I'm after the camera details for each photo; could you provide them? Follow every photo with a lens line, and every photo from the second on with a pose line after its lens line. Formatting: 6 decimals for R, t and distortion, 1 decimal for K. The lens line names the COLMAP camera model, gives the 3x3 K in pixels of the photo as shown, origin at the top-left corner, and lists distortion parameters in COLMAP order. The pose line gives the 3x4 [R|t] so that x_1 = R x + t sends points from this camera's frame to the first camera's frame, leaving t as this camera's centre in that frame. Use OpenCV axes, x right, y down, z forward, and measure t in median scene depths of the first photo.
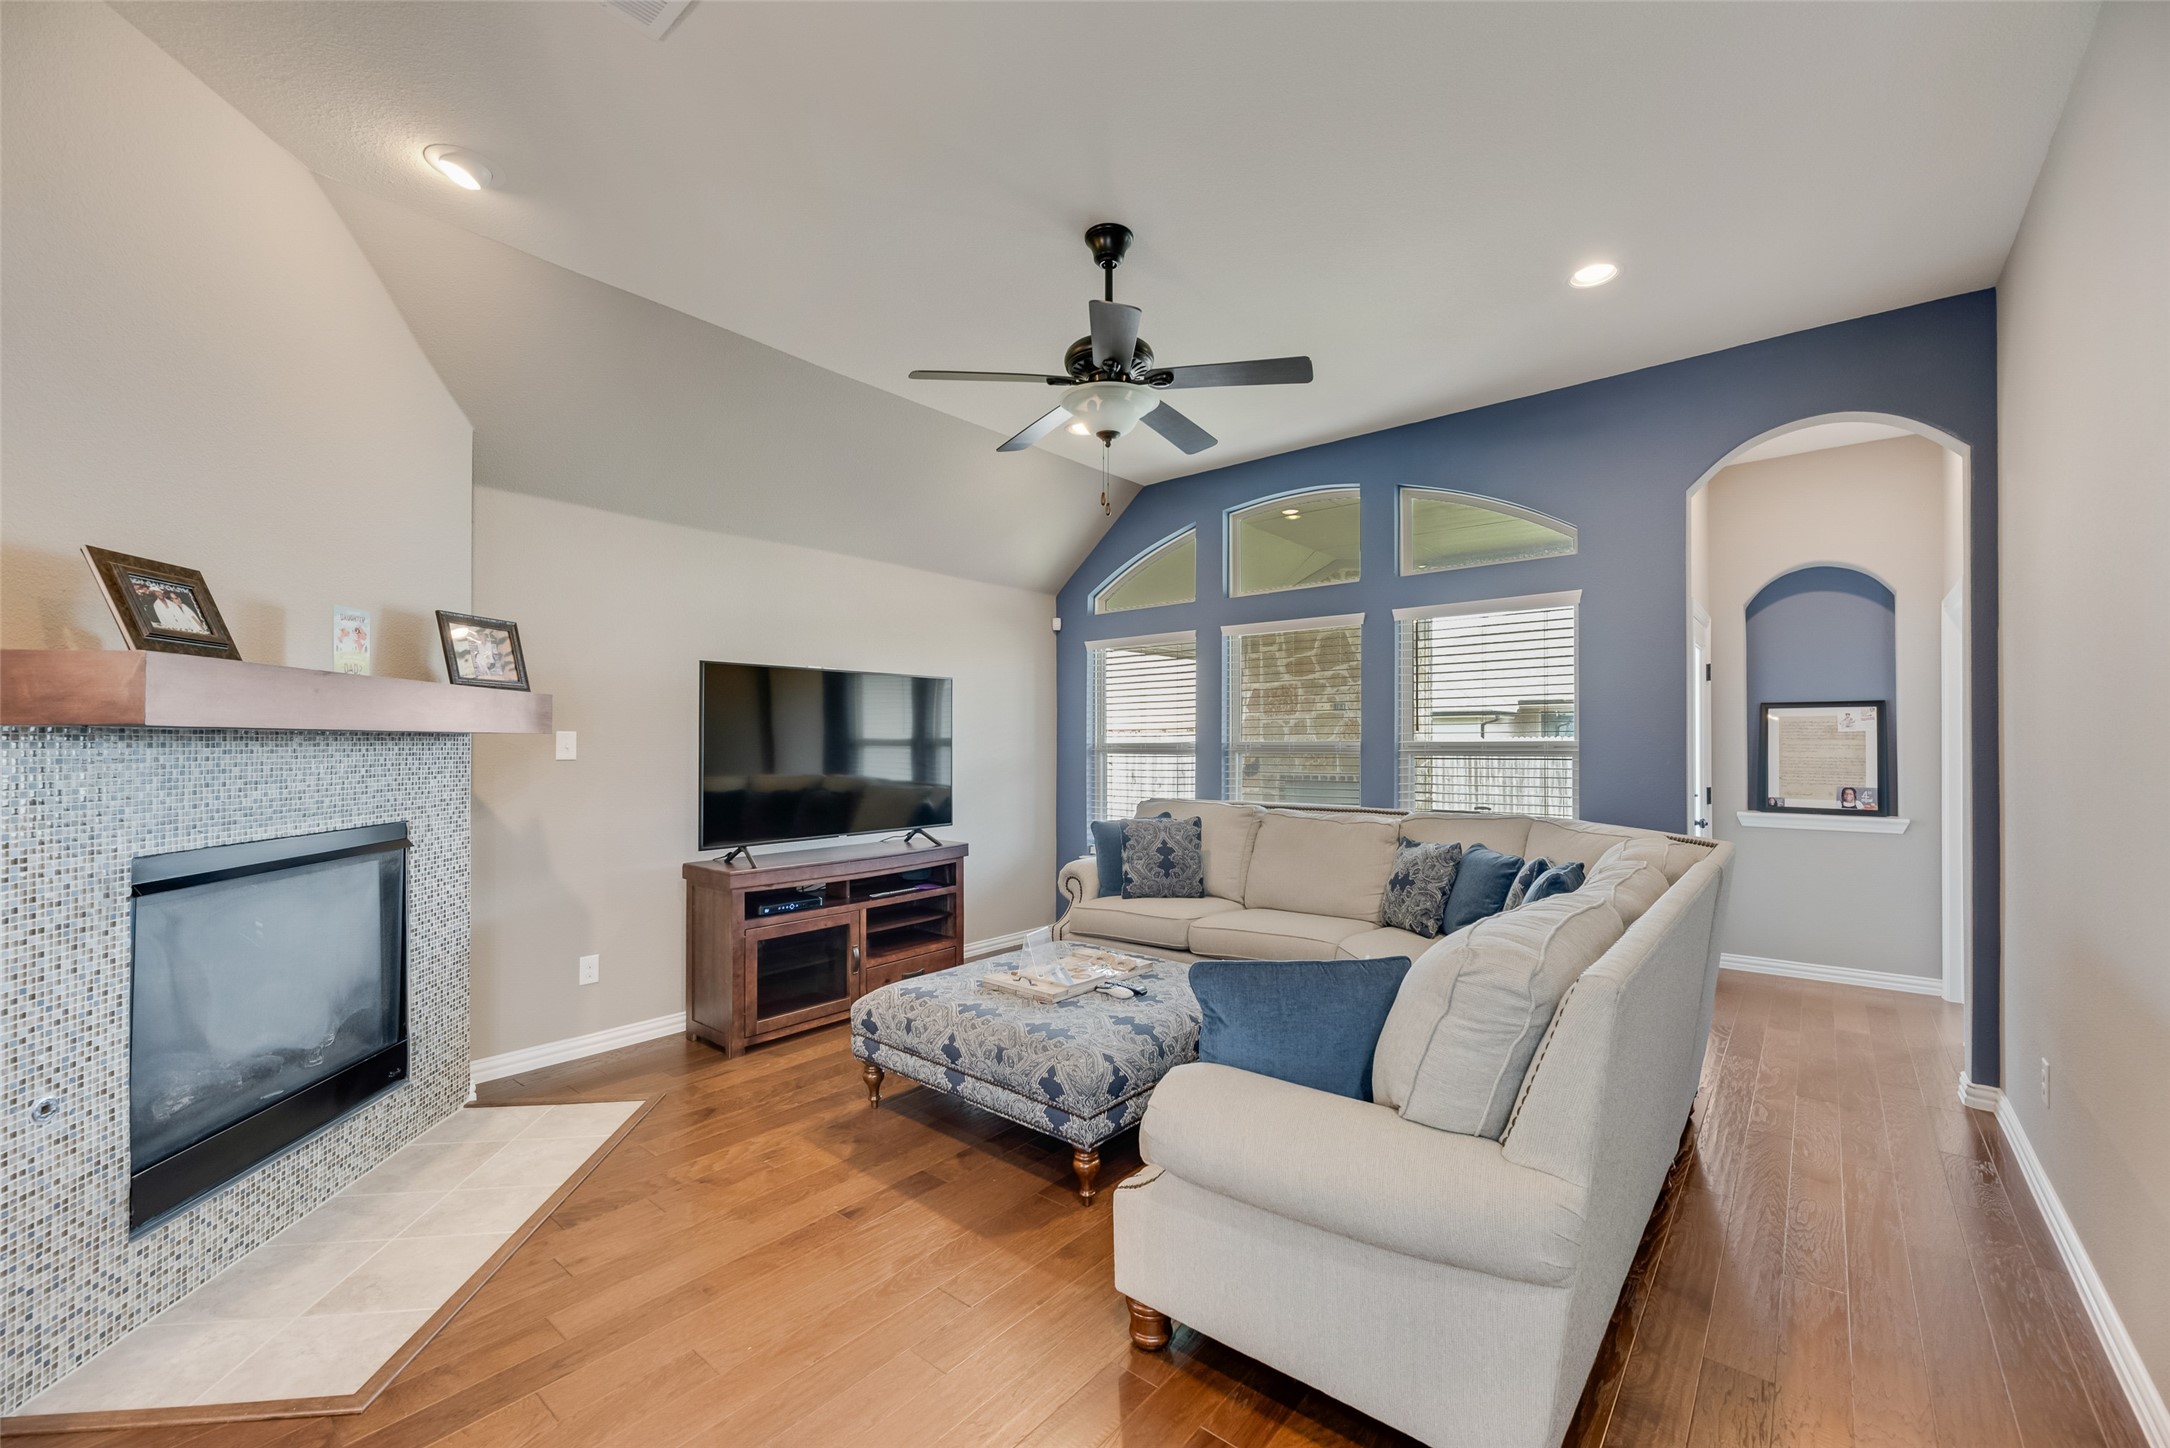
lens RADIAL K [[883.4, 0, 1086.0], [0, 883.4, 736.1], [0, 0, 1]] dist [-0.000882, -0.000457]
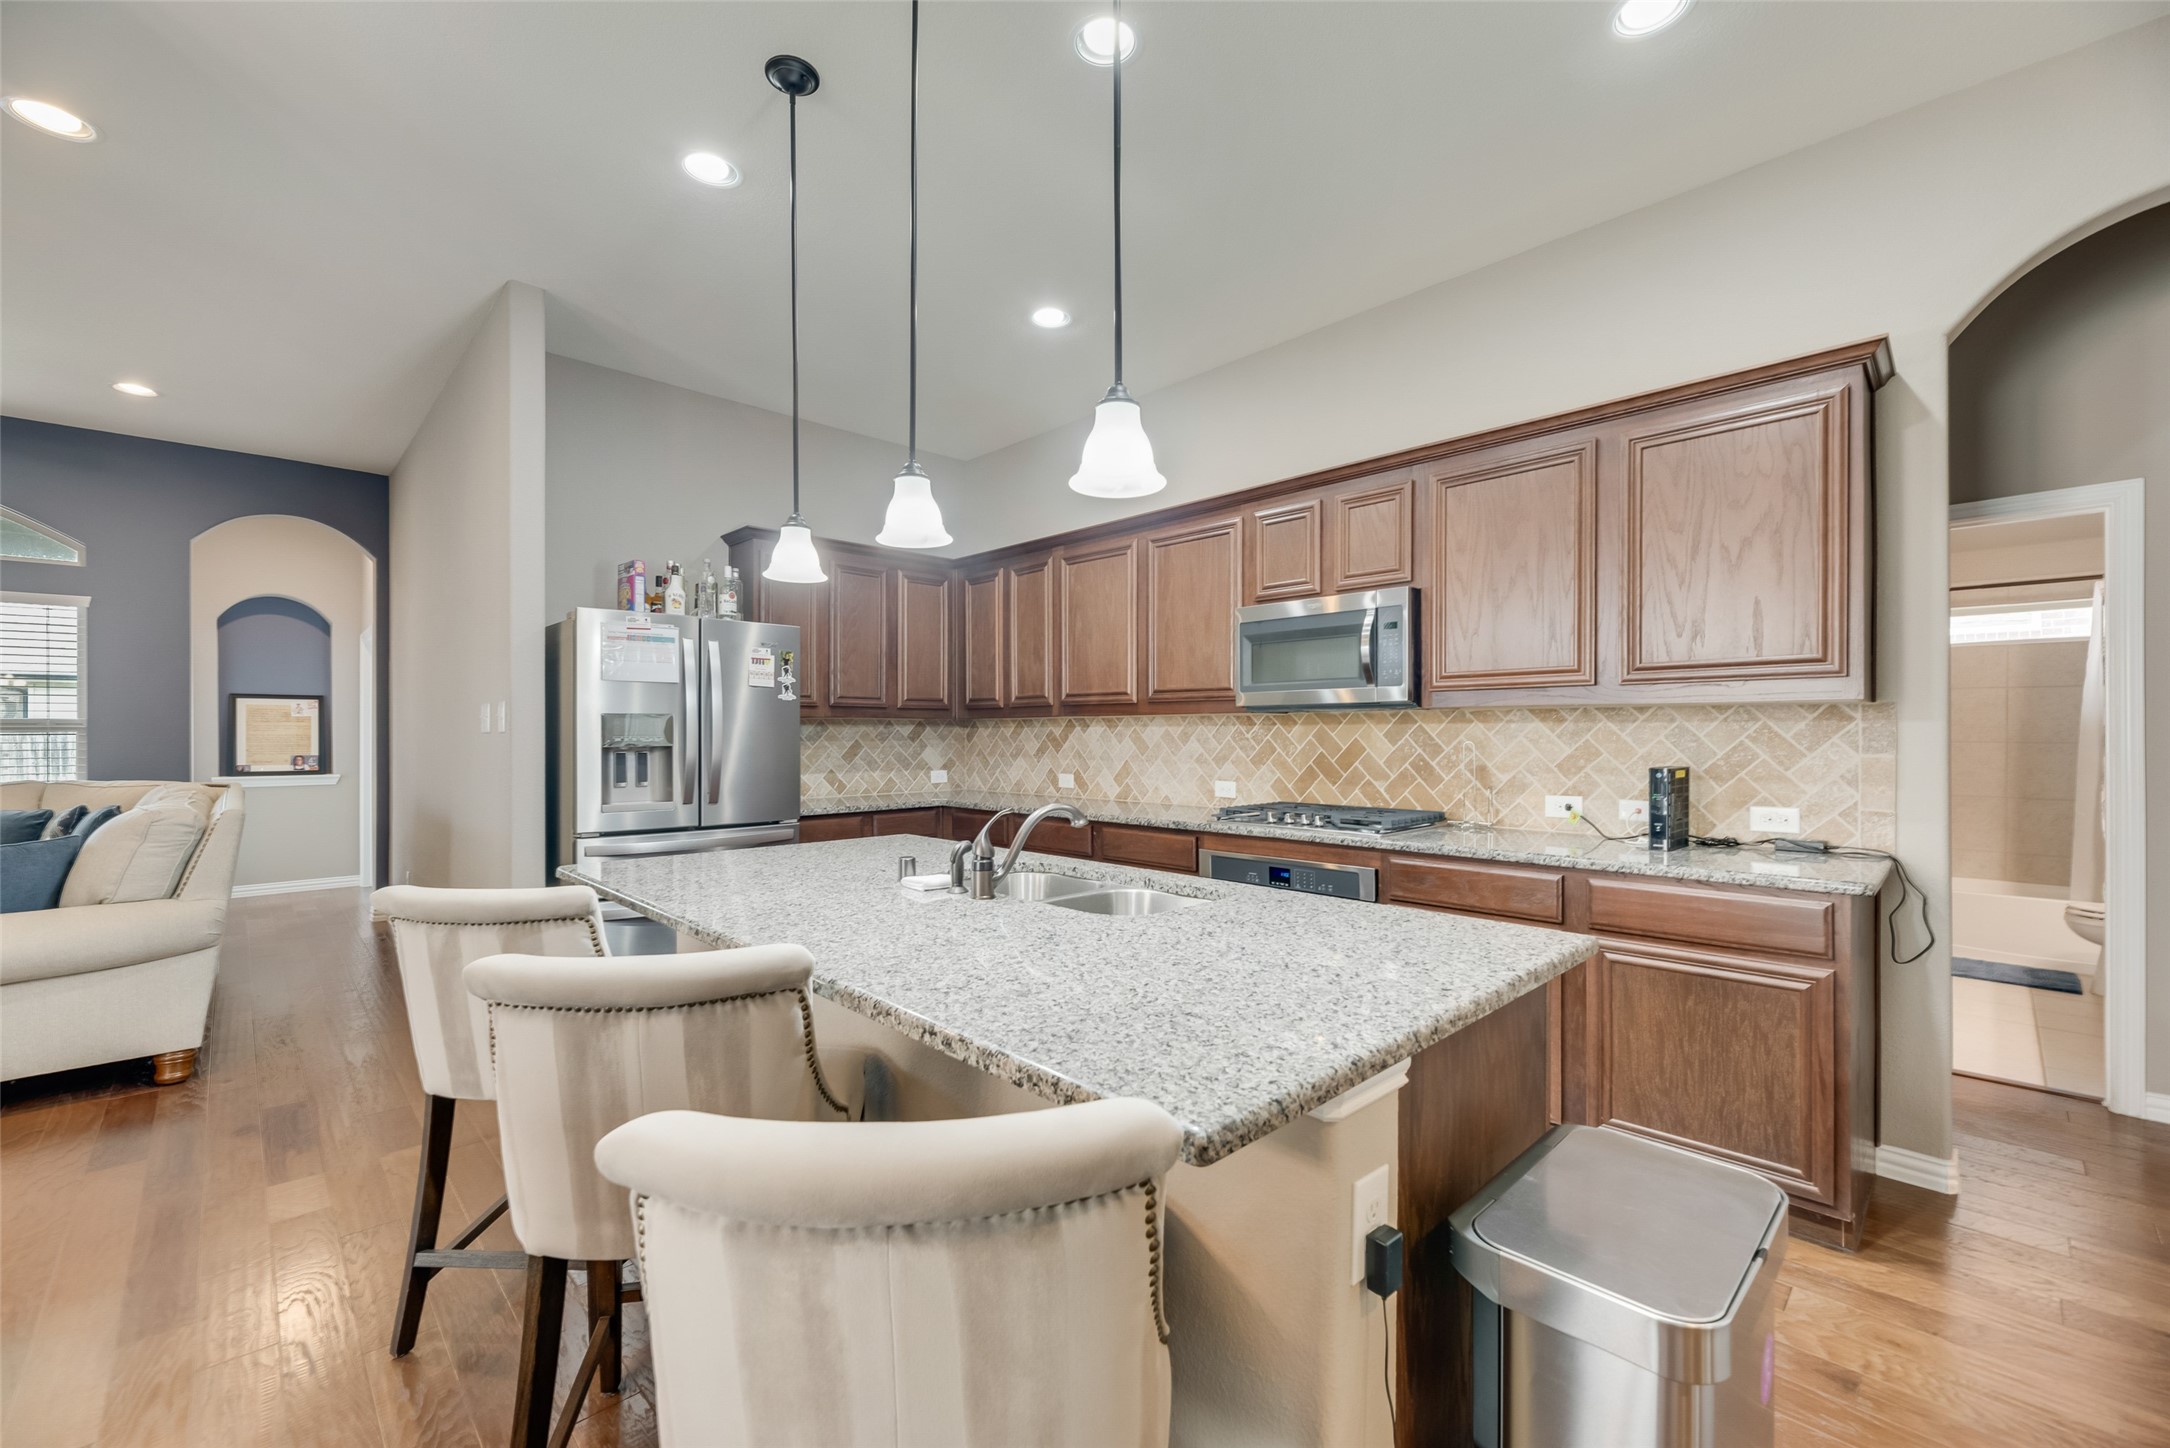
lens RADIAL K [[883.4, 0, 1086.0], [0, 883.4, 736.1], [0, 0, 1]] dist [-0.000882, -0.000457]
pose [[0.109509, -0.003488, 0.993980, -0.548785], [-0.009702, 0.999942, 0.004578, 0.010170], [-0.993938, -0.010145, 0.109469, -0.557541]]
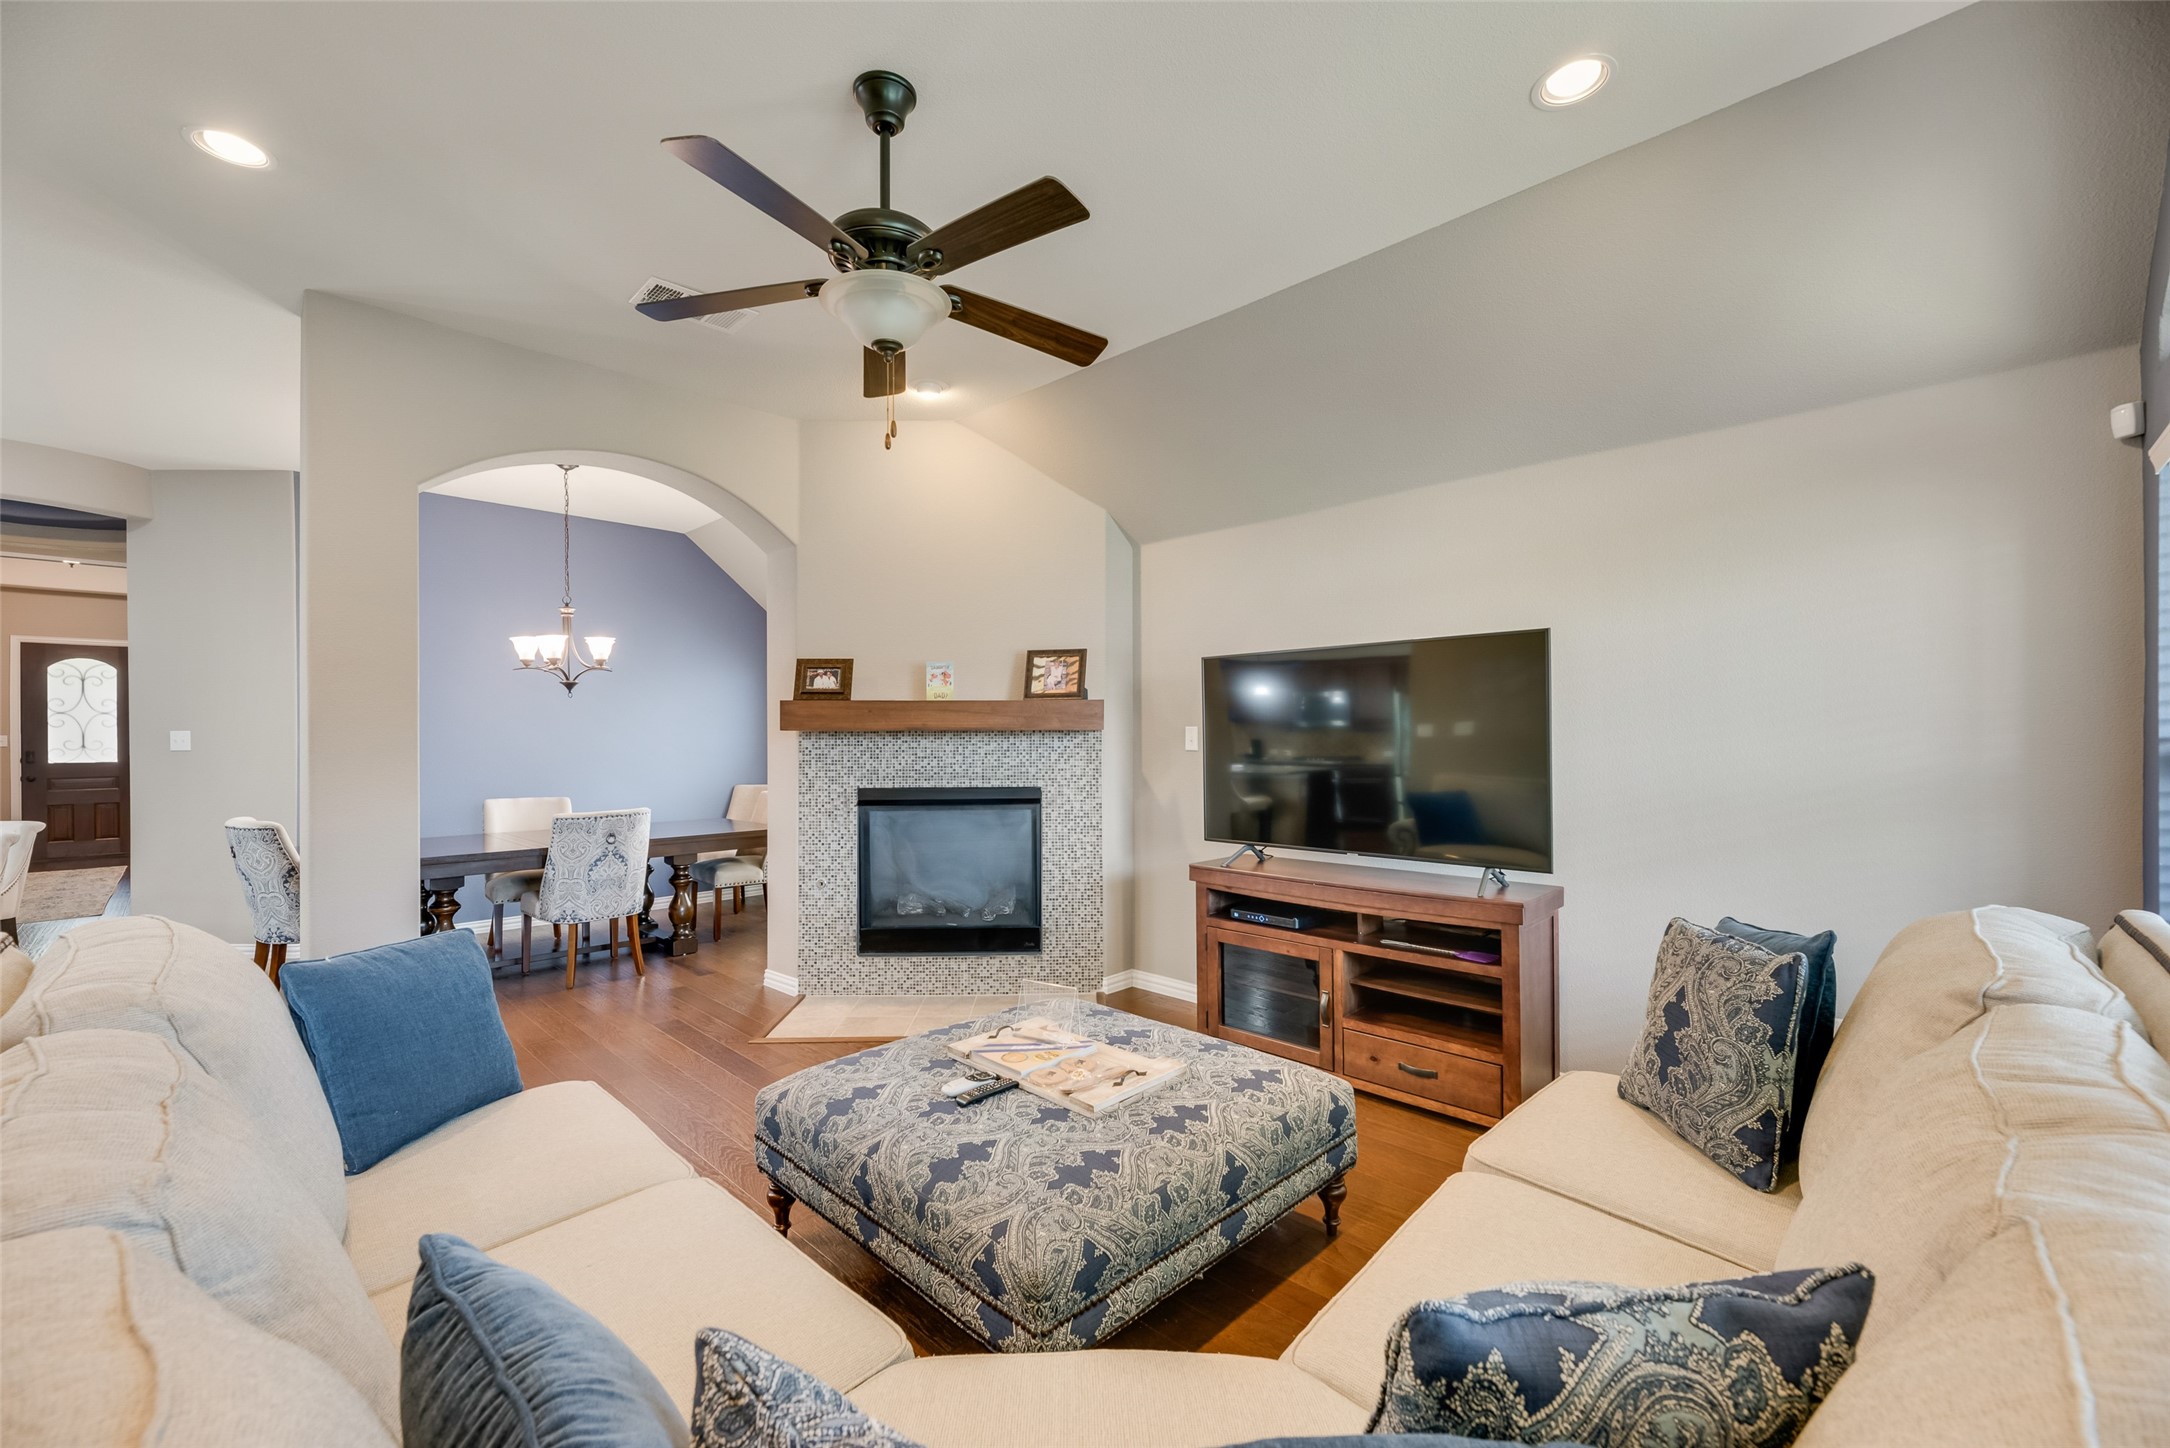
lens RADIAL K [[883.4, 0, 1086.0], [0, 883.4, 736.1], [0, 0, 1]] dist [-0.000882, -0.000457]
pose [[-0.082733, 0.003877, -0.996564, 0.590816], [0.012623, 0.999916, 0.002843, 0.002381], [0.996492, -0.012344, -0.082775, 0.920925]]
